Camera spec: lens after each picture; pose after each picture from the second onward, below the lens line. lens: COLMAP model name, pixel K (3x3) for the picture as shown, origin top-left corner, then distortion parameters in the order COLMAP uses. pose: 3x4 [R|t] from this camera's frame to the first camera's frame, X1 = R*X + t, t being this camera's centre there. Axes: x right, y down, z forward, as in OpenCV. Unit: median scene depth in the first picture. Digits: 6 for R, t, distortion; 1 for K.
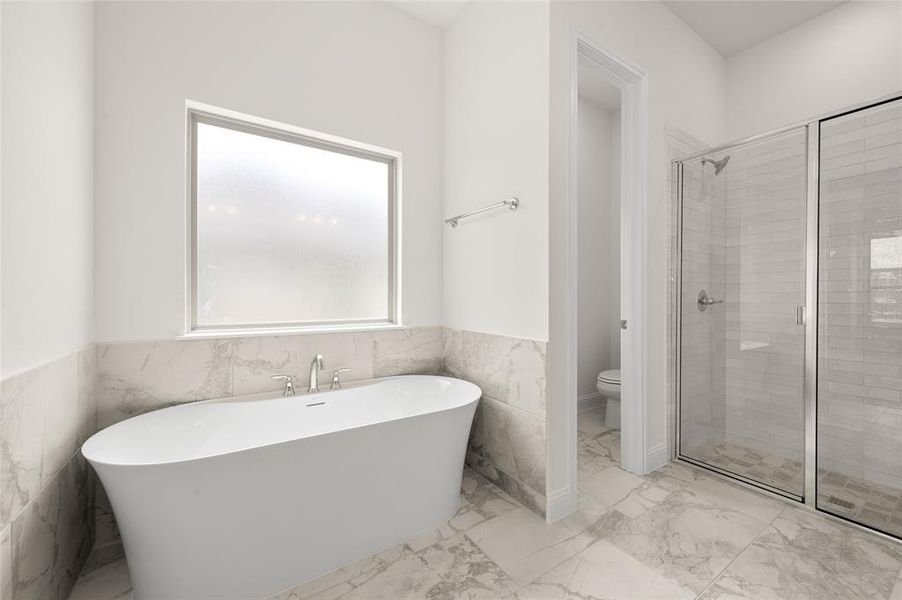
lens RADIAL K [[356.1, 0, 453.0], [0, 356.1, 298.2], [0, 0, 1]] dist [-0.000022, 0.000051]
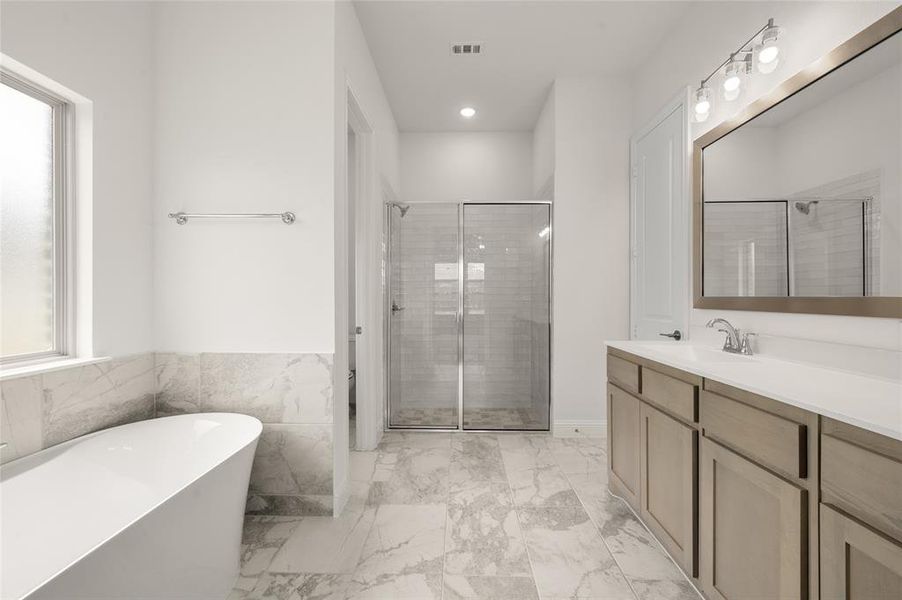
lens RADIAL K [[356.1, 0, 453.0], [0, 356.1, 298.2], [0, 0, 1]] dist [-0.000022, 0.000051]
pose [[0.563347, -0.004903, 0.826206, -0.389328], [0.004225, 0.999986, 0.003053, -0.044075], [-0.826210, 0.001771, 0.563360, 0.069411]]
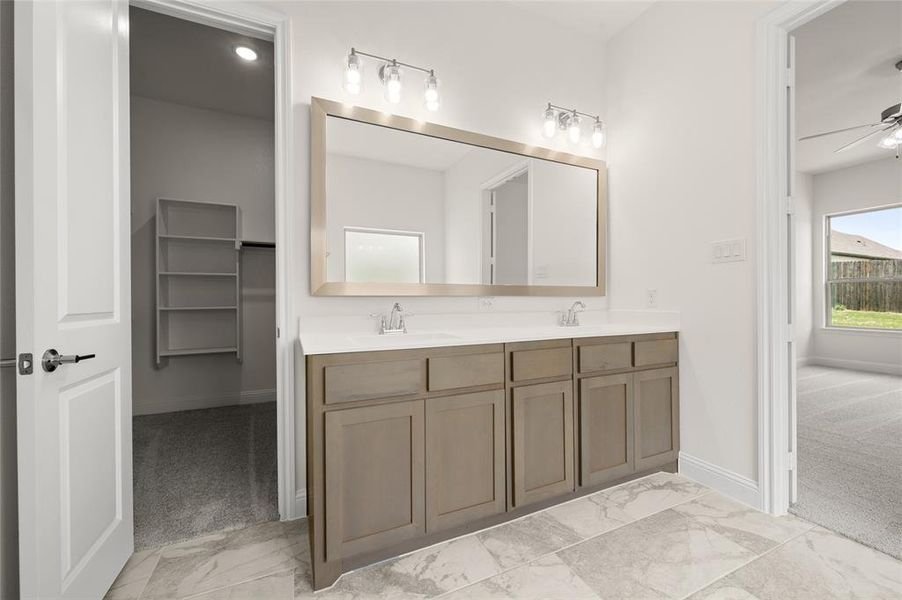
lens RADIAL K [[364.3, 0, 452.3], [0, 364.3, 295.1], [0, 0, 1]] dist [0.009837, 0.000037]
pose [[-0.990128, 0.001714, 0.140156, 0.456943], [0.001437, 0.999997, -0.002081, -0.004285], [-0.140159, -0.001860, -0.990127, 0.965967]]
